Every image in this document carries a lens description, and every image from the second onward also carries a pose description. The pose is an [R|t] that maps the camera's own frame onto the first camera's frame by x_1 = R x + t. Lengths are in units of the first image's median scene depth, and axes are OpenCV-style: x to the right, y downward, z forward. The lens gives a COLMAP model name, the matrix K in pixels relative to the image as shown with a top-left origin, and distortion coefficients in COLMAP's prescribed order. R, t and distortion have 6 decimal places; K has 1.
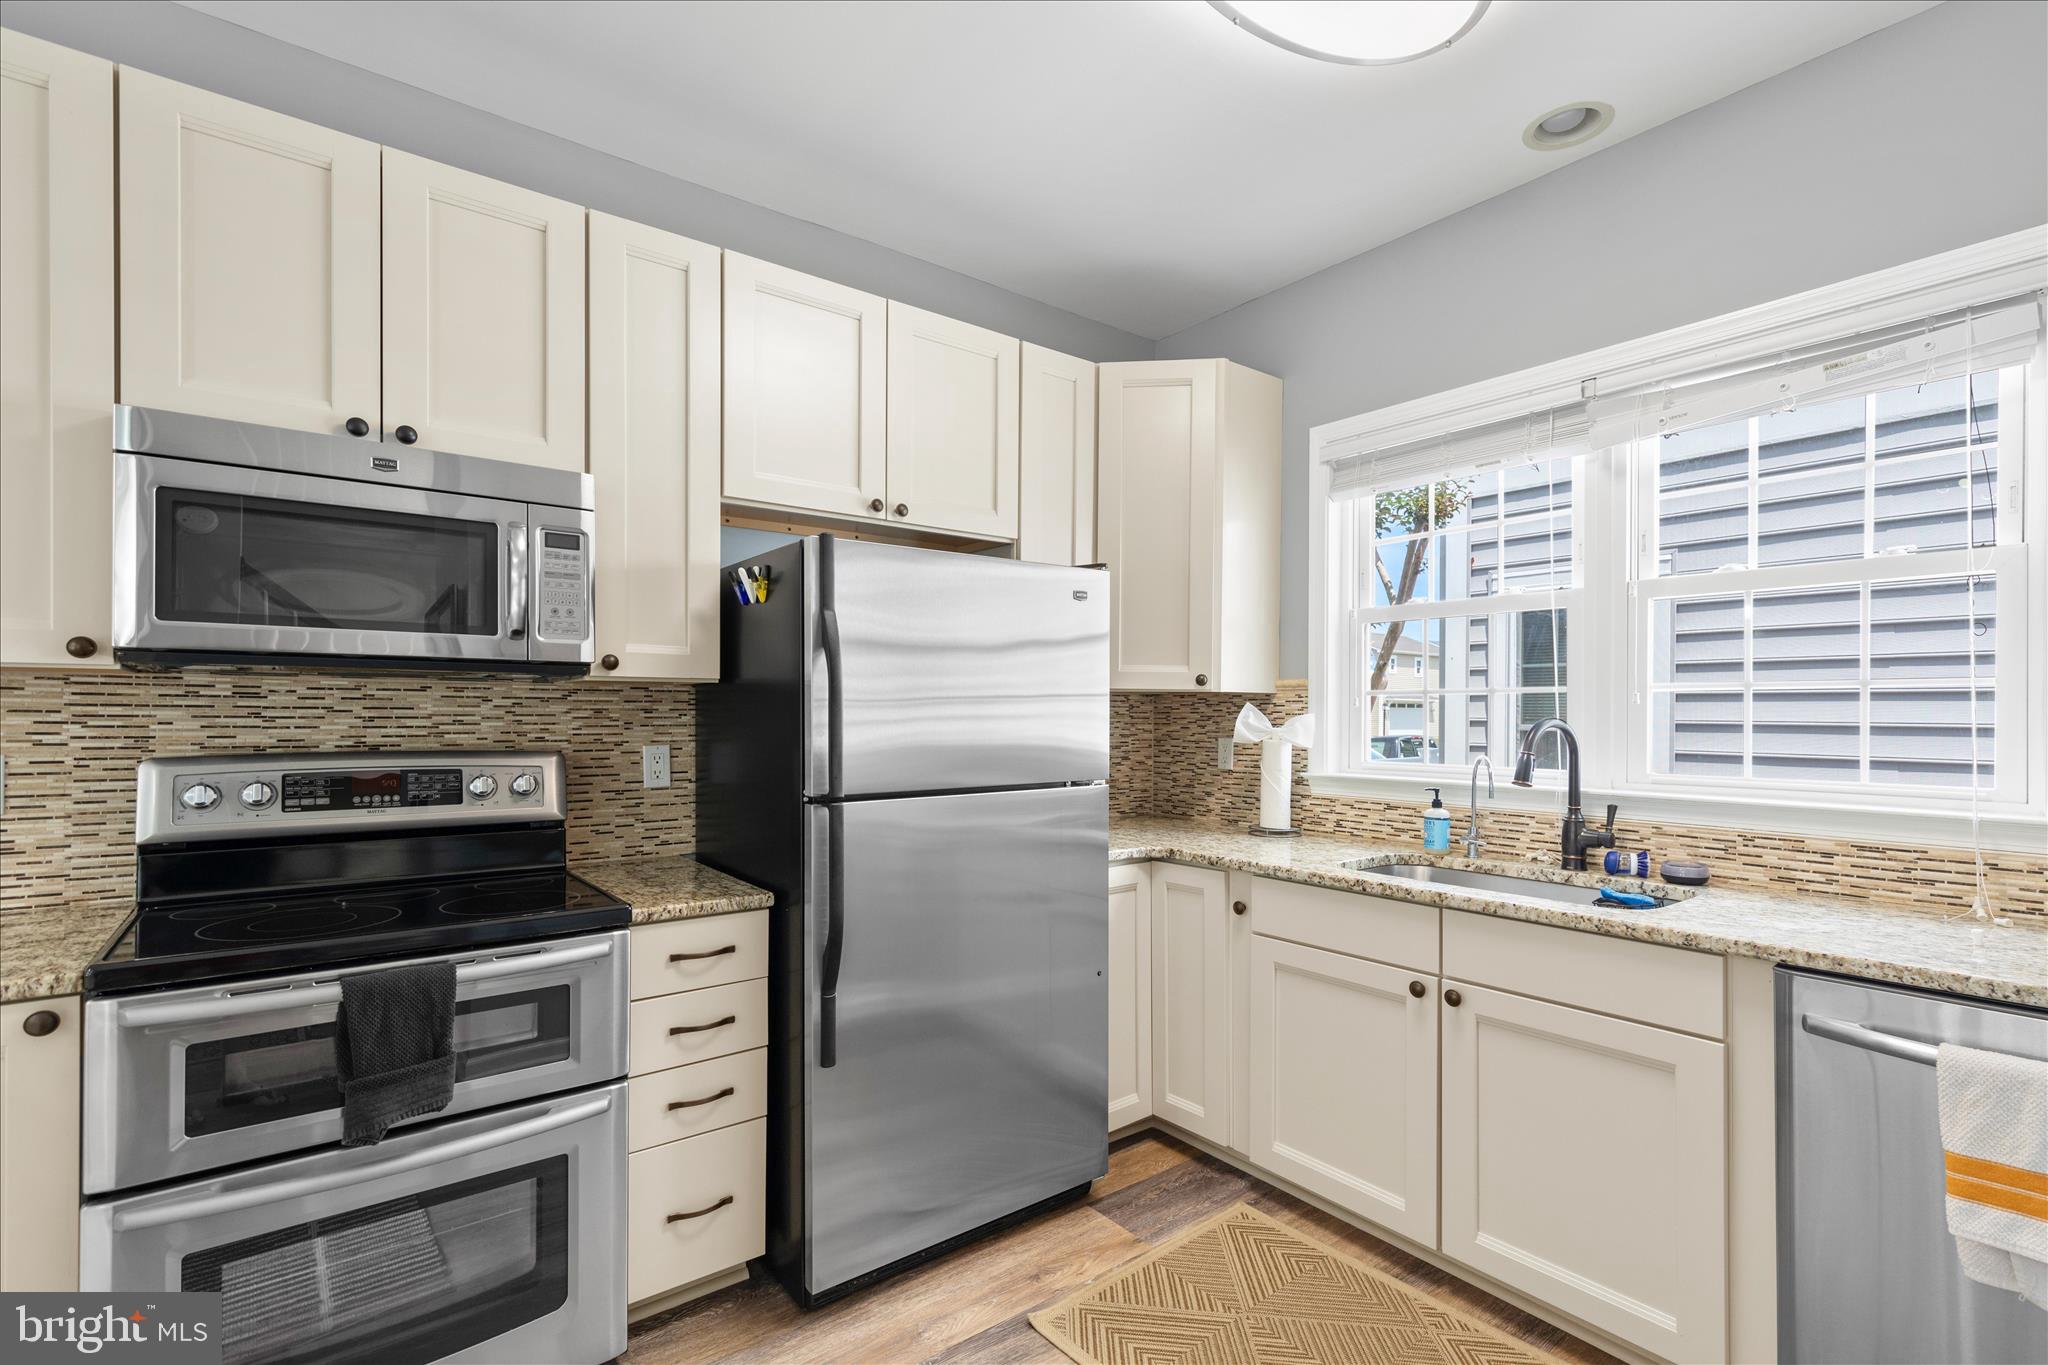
lens RADIAL K [[937.3, 0, 1018.0], [0, 937.3, 714.8], [0, 0, 1]] dist [0.004031, 0.000717]
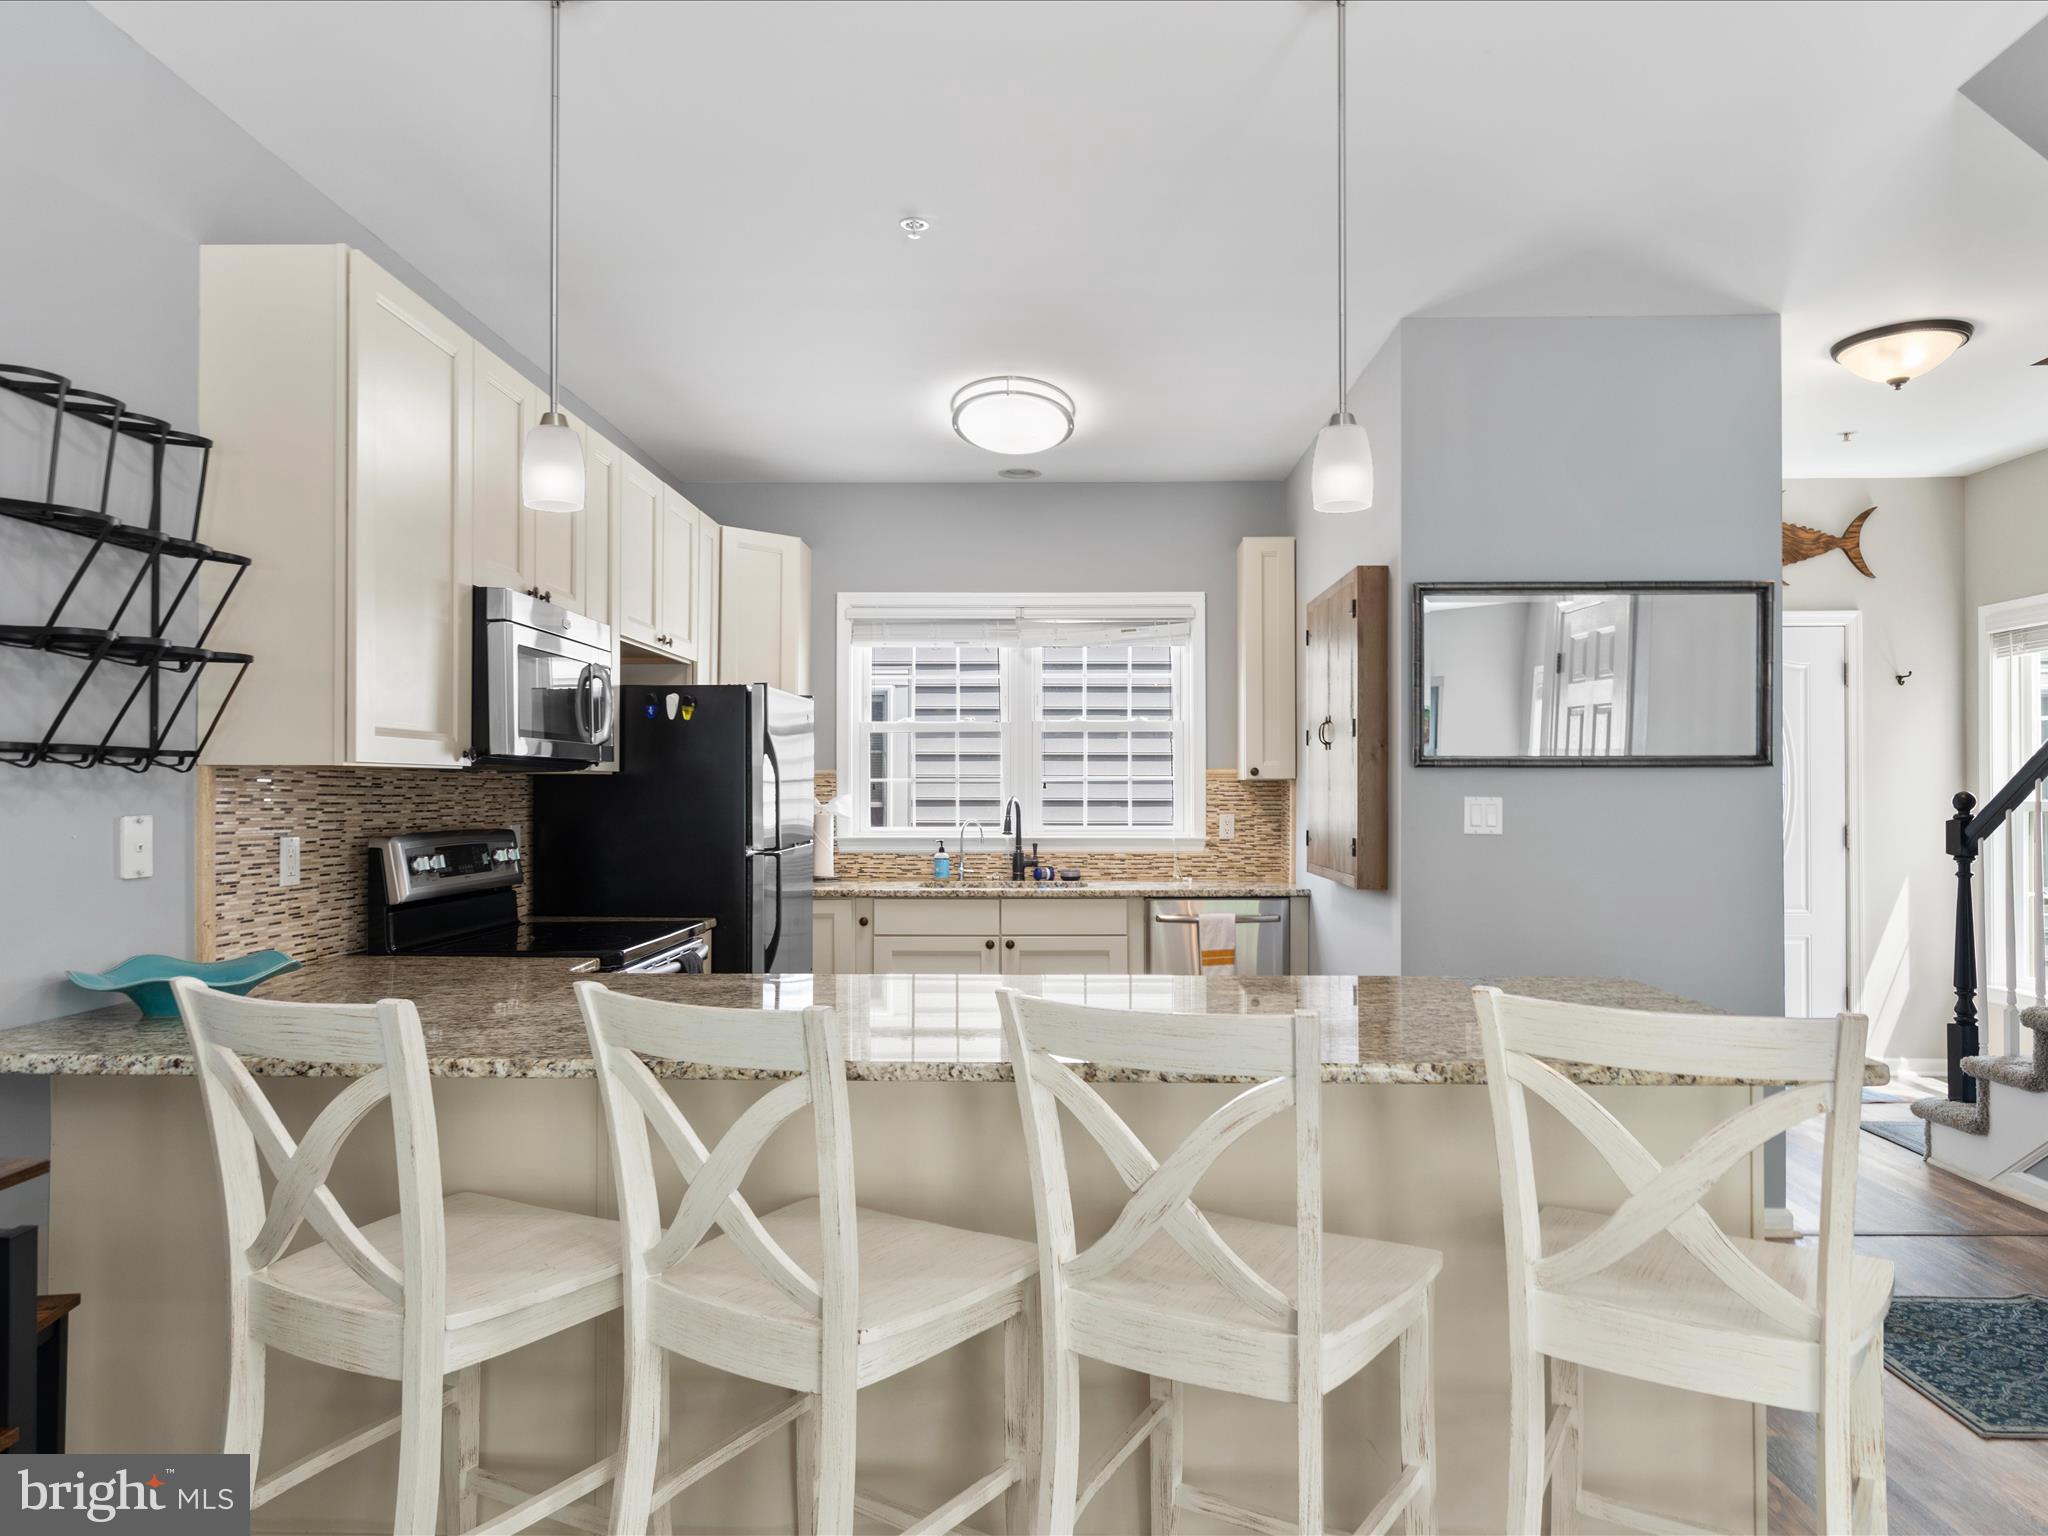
lens RADIAL K [[1302.6, 0, 1024.0], [0, 1302.6, 768.0], [0, 0, 1]] dist [0.001157, -0.000951]
pose [[0.635096, 0.009439, 0.772376, -1.342555], [0.004856, 0.999857, -0.016211, -0.010366], [-0.772418, 0.014046, 0.634959, -0.602338]]
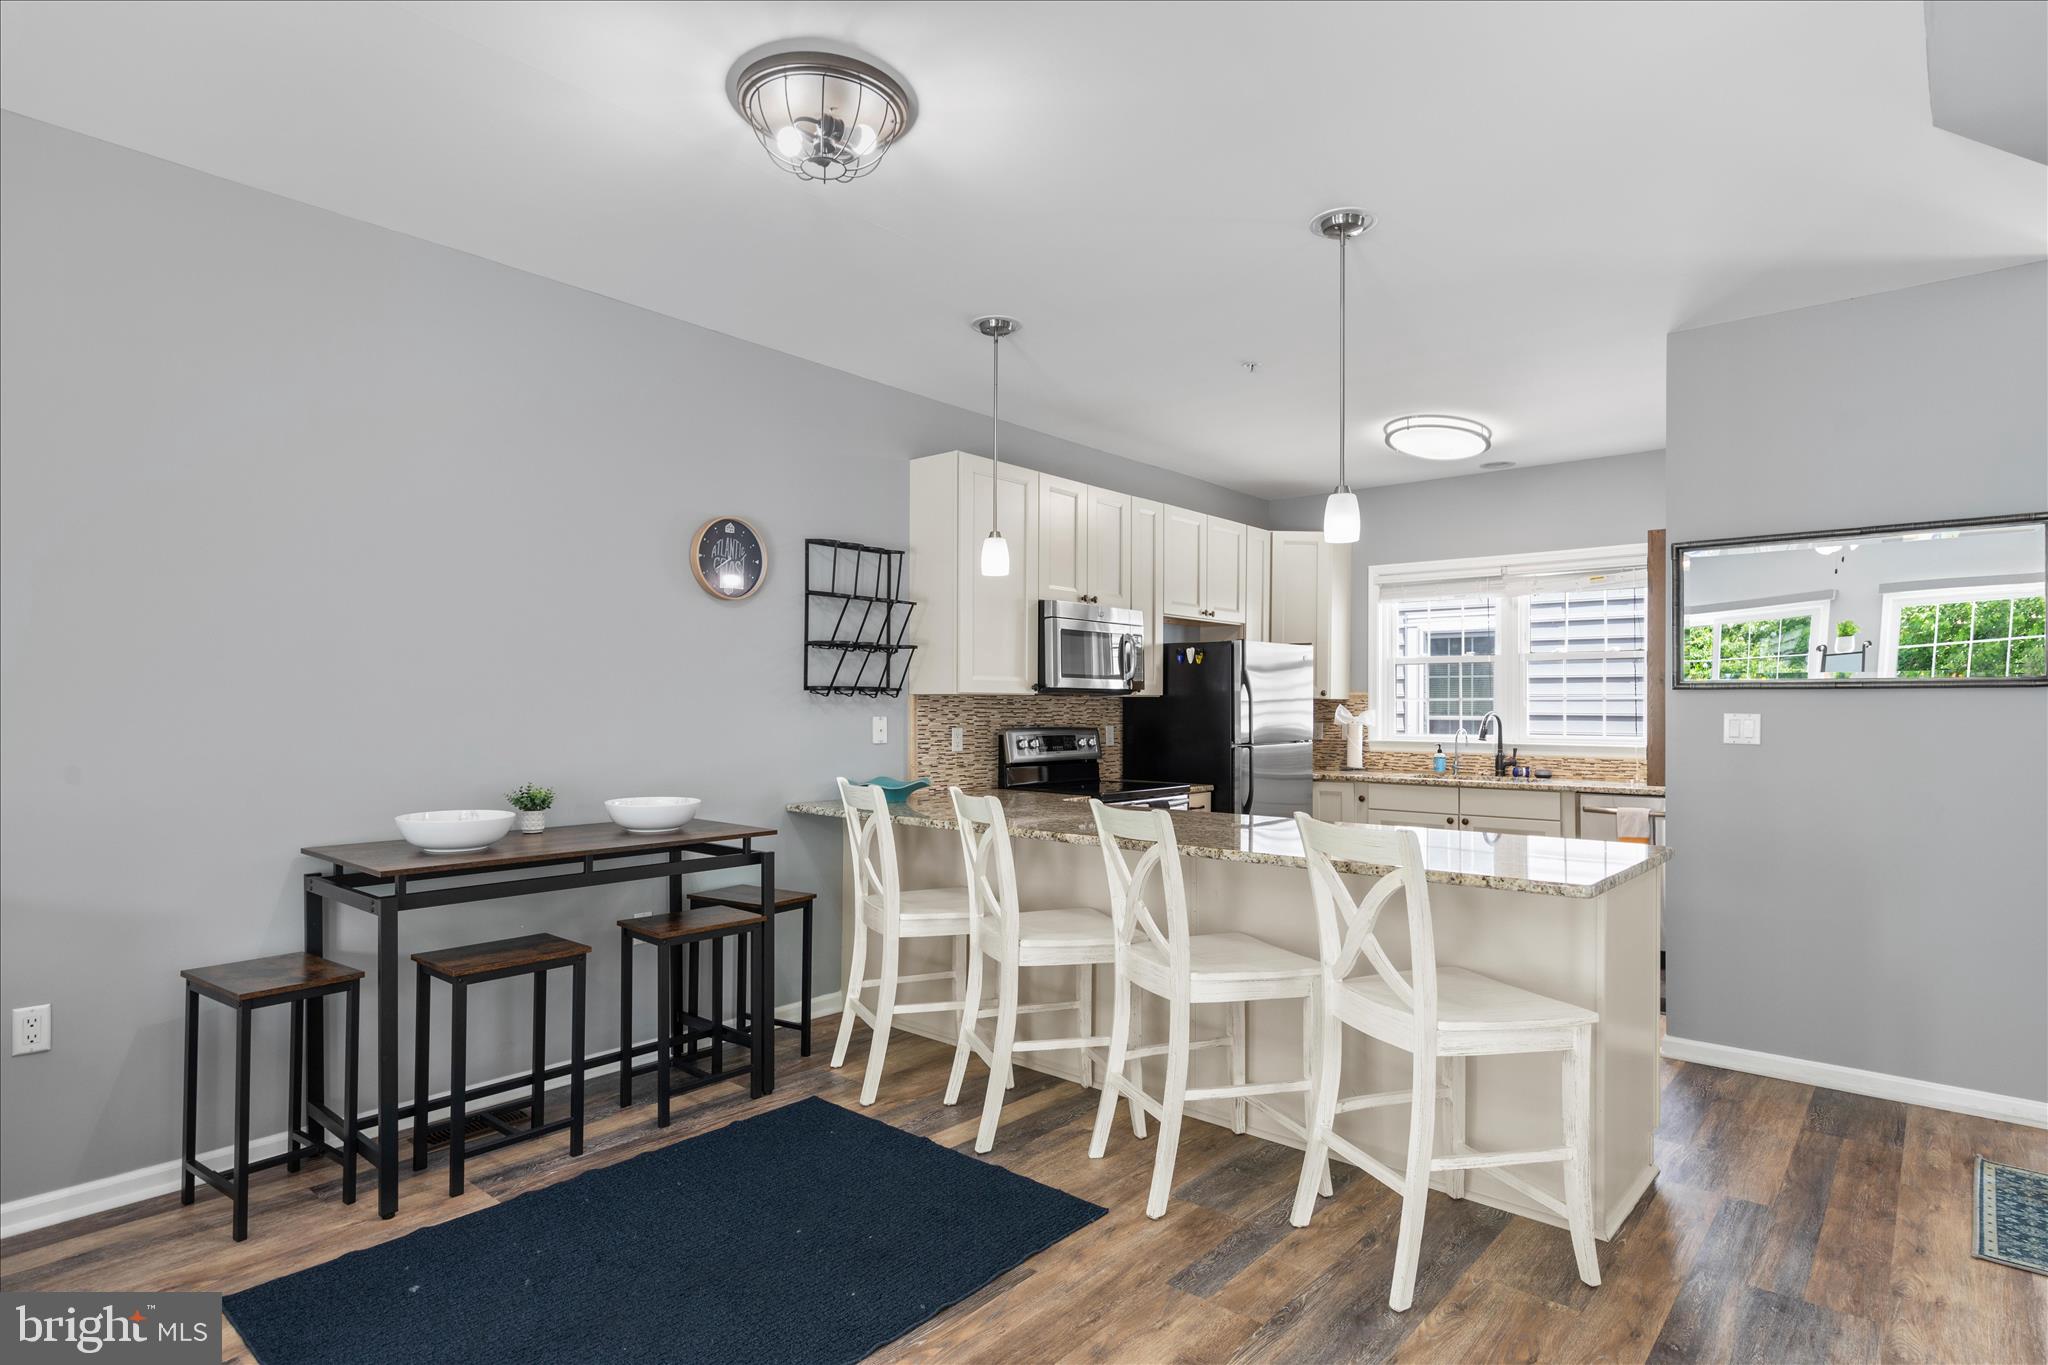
lens RADIAL K [[1059.0, 0, 1026.6], [0, 1059.0, 695.1], [0, 0, 1]] dist [0.001065, 0.000329]
pose [[0.979600, 0.001271, 0.200952, -1.112548], [0.001156, 0.999928, -0.011962, -0.008343], [-0.200952, 0.011950, 0.979528, -1.374275]]
